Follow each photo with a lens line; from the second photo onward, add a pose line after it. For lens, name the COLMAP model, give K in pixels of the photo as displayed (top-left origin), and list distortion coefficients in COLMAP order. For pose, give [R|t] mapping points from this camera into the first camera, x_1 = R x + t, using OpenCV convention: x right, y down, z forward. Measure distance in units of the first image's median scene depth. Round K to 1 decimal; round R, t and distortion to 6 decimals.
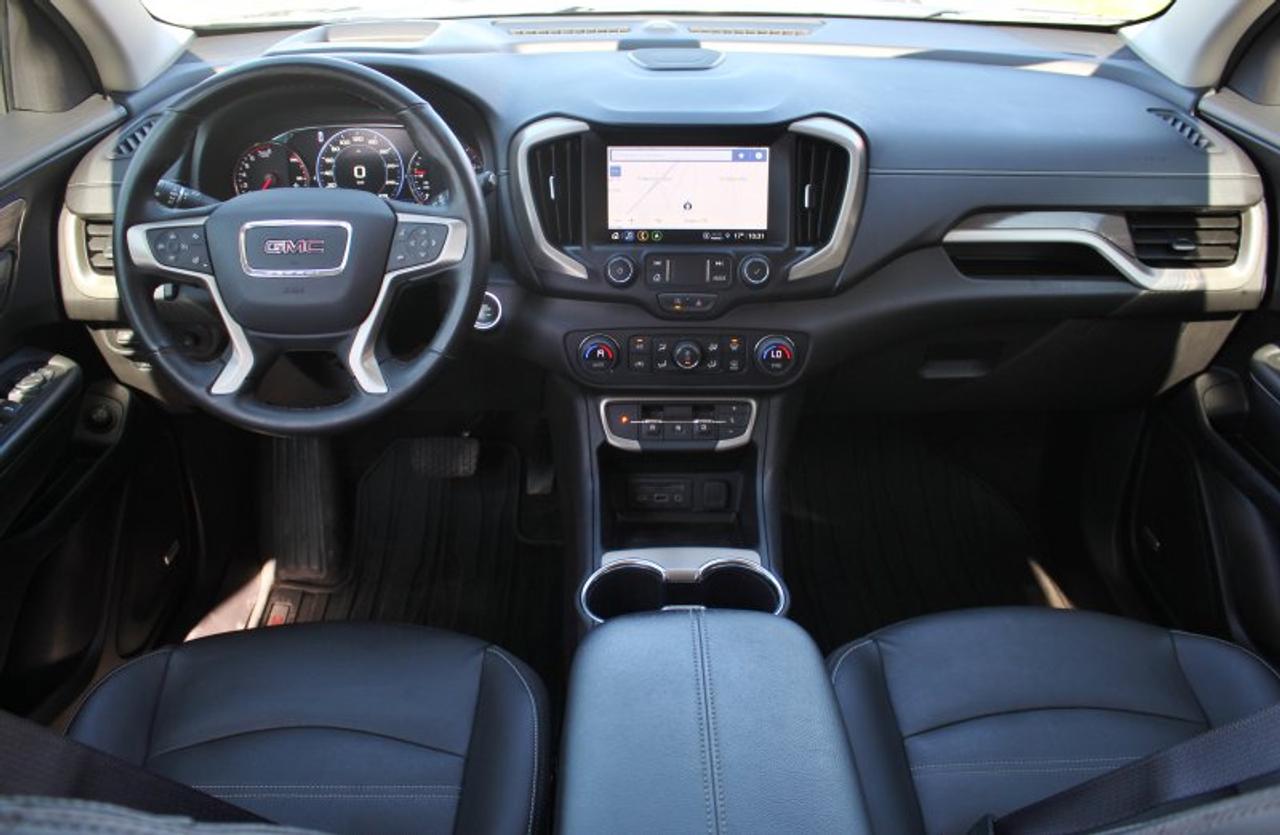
lens RADIAL K [[1082.4, 0, 640.0], [0, 1082.4, 417.5], [0, 0, 1]] dist [-0.147968, 0.123747]
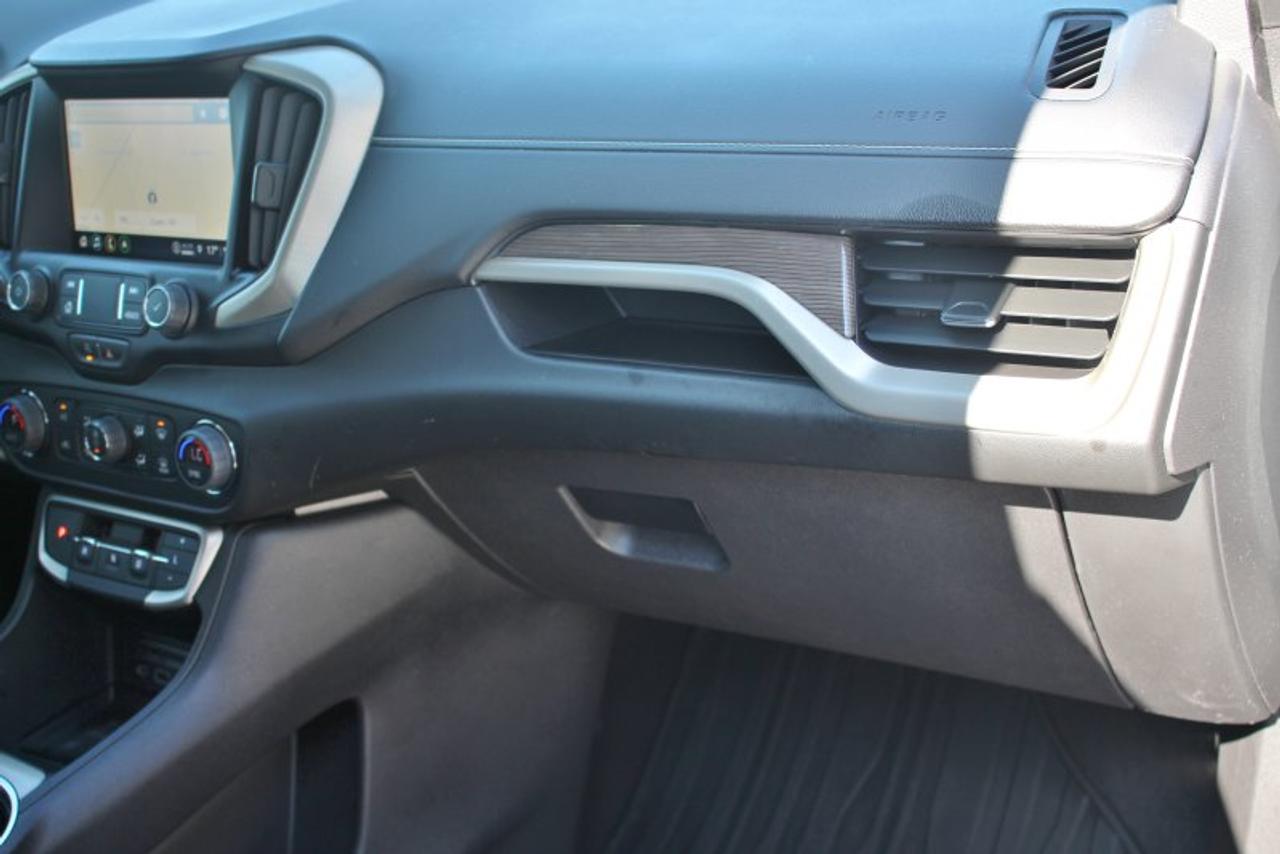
lens RADIAL K [[1625.5, 0, 640.0], [0, 1625.5, 427.0], [0, 0, 1]] dist [-0.034213, -0.028077]
pose [[0.827312, 0.111408, -0.550584, 0.786725], [-0.166211, 0.984797, -0.050480, -0.067528], [0.536590, 0.133275, 0.833252, 0.398762]]
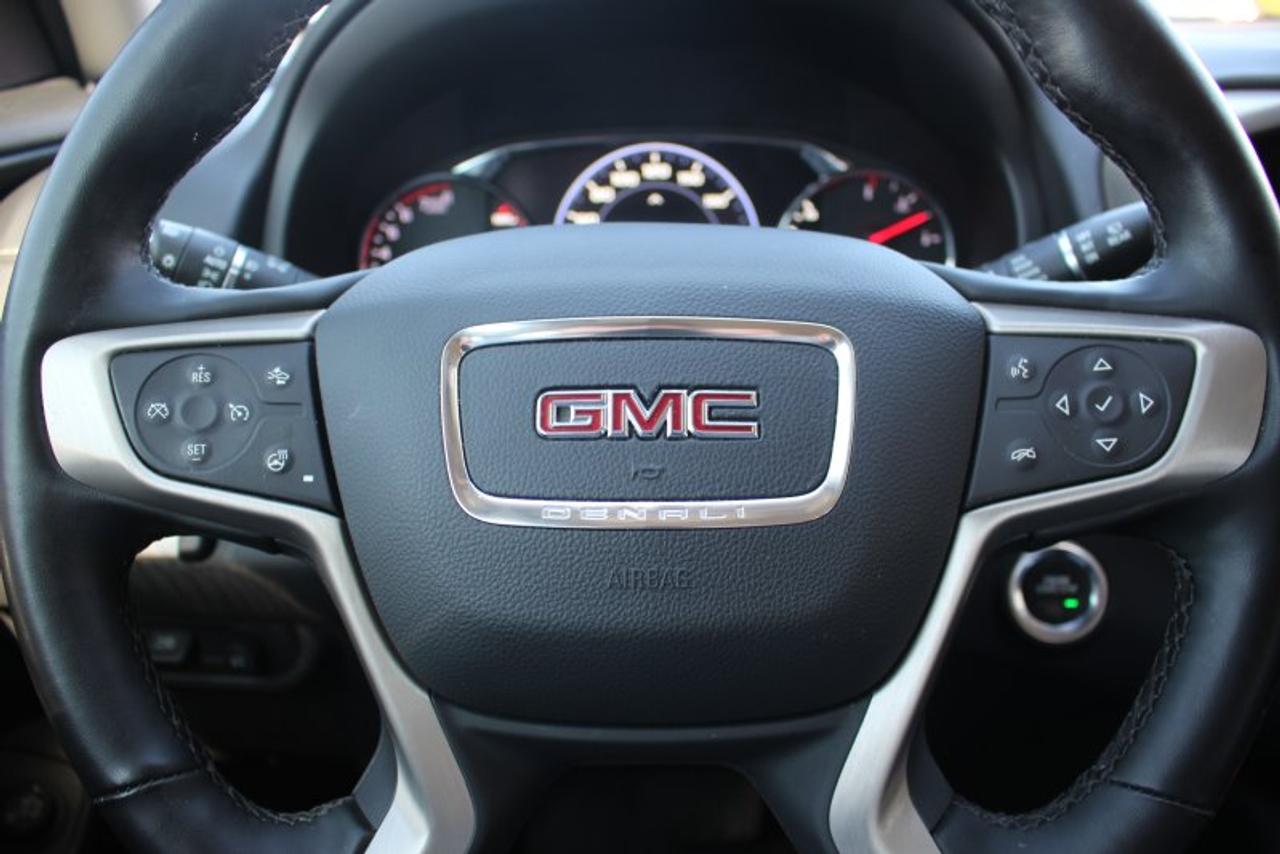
lens RADIAL K [[1045.1, 0, 640.0], [0, 1045.1, 427.0], [0, 0, 1]] dist [-0.152252, 0.098127]
pose [[0.999550, -0.005219, -0.029538, -0.278474], [0.000546, 0.987748, -0.156056, -0.101337], [0.029990, 0.155969, 0.987306, 0.645337]]
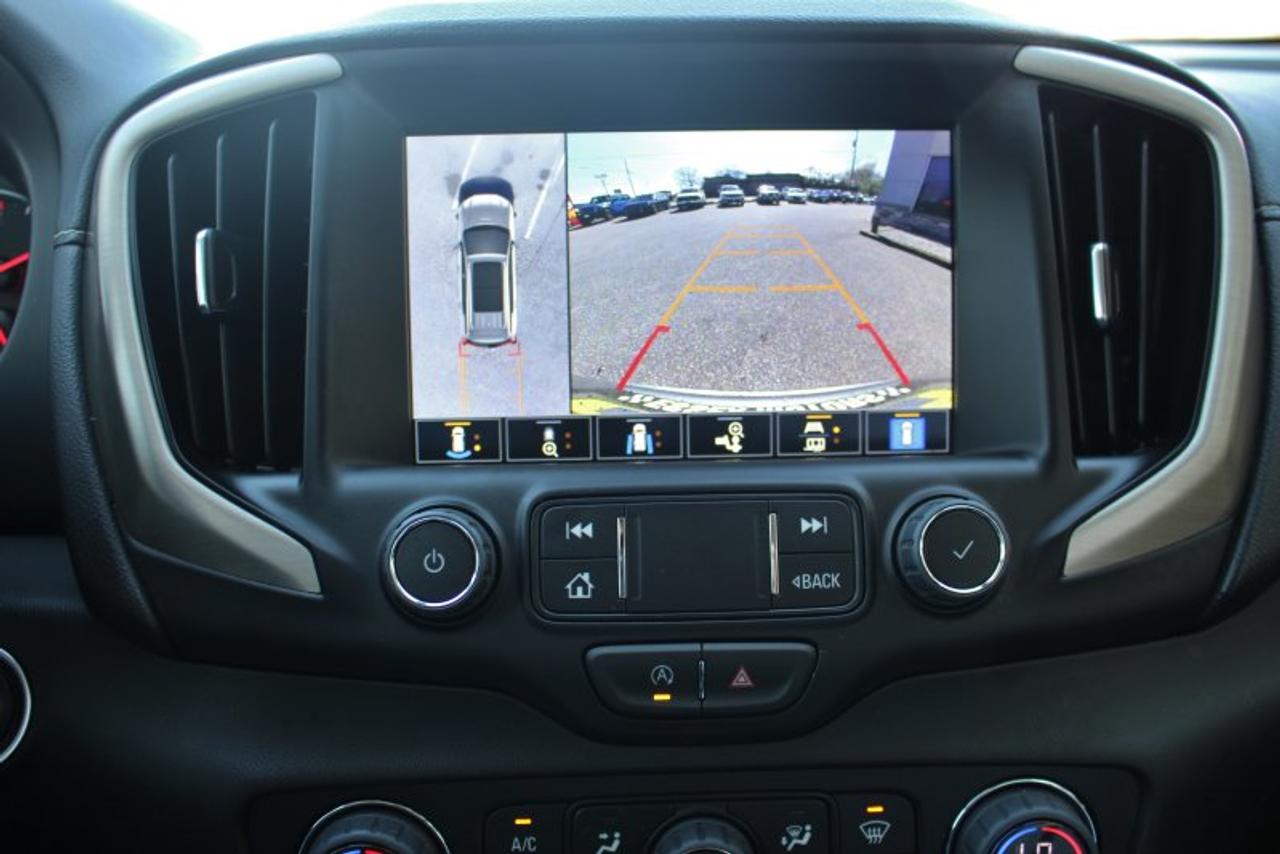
lens RADIAL K [[1183.4, 0, 640.0], [0, 1183.4, 427.0], [0, 0, 1]] dist [-0.128053, 0.001699]
pose [[0.998874, -0.019212, 0.043367, 0.018001], [0.029246, 0.969278, -0.244222, -0.093806], [-0.037343, 0.245216, 0.968749, 0.692932]]
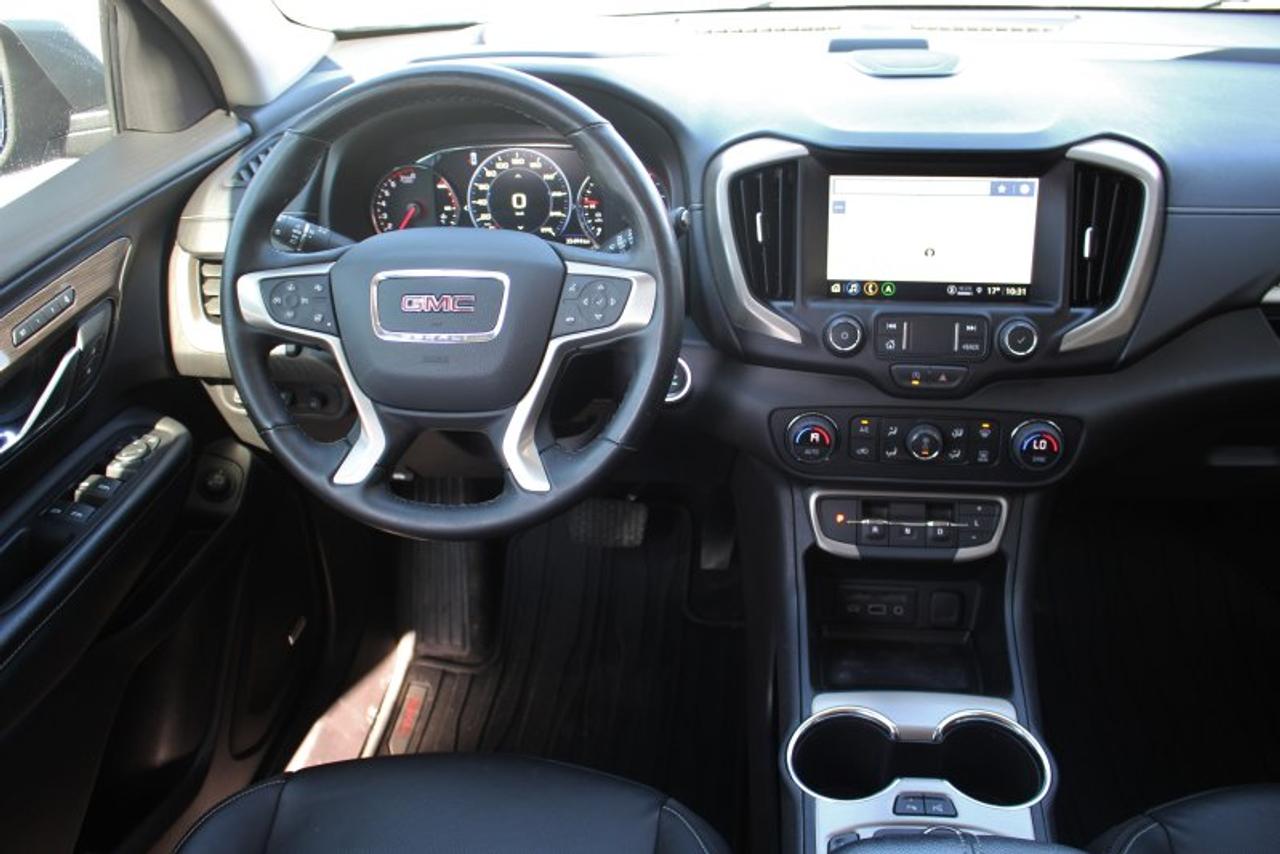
lens RADIAL K [[1094.5, 0, 640.0], [0, 1094.5, 427.0], [0, 0, 1]] dist [-0.154451, 0.137464]
pose [[0.990420, 0.027362, -0.135346, -0.054732], [-0.026523, 0.999616, 0.007997, -0.069102], [0.135513, -0.004330, 0.990766, 0.188224]]
